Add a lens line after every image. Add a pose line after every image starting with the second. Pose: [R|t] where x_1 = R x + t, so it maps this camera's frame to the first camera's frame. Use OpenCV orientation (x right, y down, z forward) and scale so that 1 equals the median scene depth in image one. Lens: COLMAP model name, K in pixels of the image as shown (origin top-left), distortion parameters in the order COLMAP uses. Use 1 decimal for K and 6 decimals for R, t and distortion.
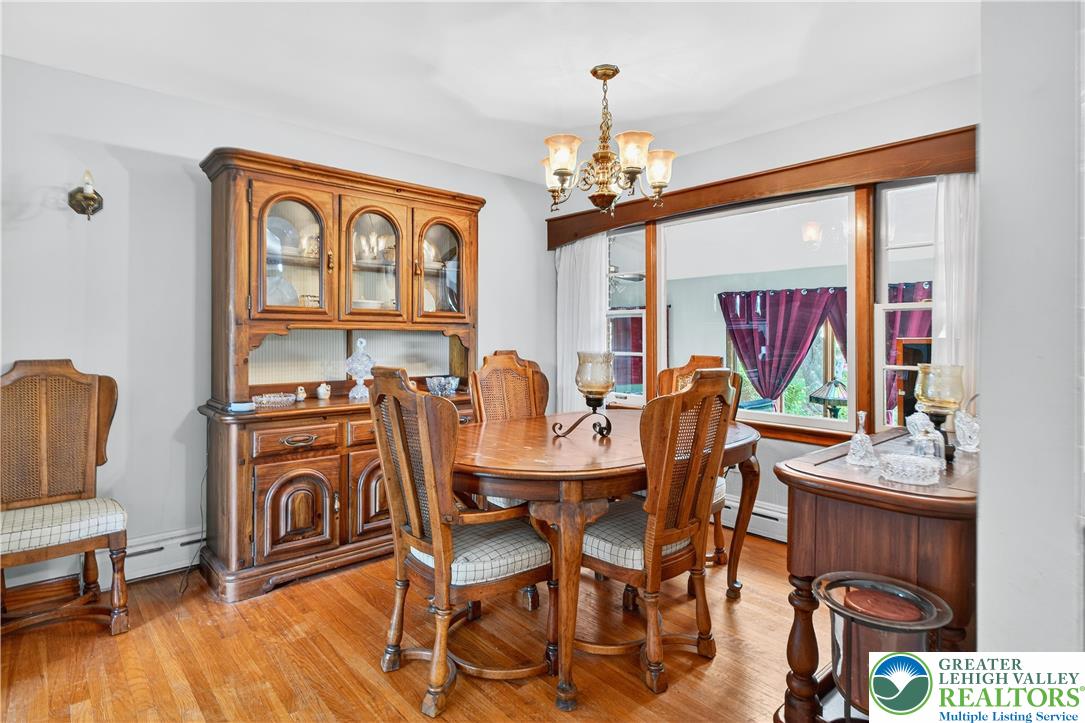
lens RADIAL K [[571.0, 0, 542.7], [0, 571.0, 331.0], [0, 0, 1]] dist [-0.003666, -0.000740]
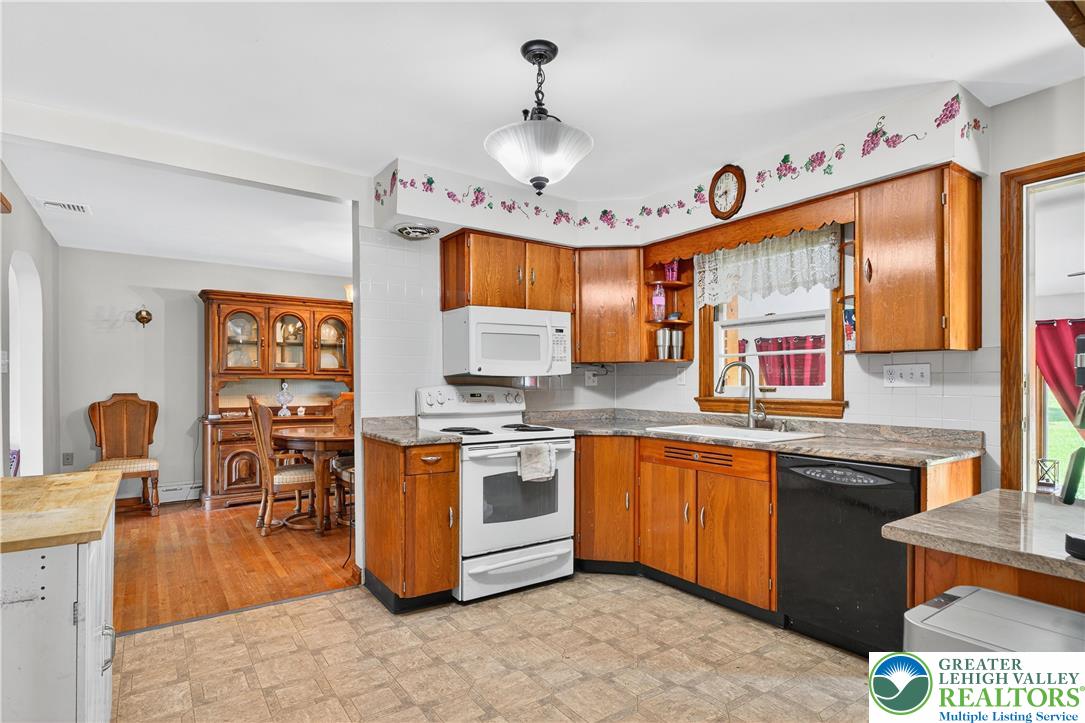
lens RADIAL K [[575.4, 0, 539.5], [0, 575.4, 378.5], [0, 0, 1]] dist [0.001114, 0.000213]
pose [[0.992113, -0.002148, -0.125328, 0.870633], [0.002540, 0.999992, 0.002971, -0.006693], [0.125320, -0.003266, 0.992111, -0.880053]]
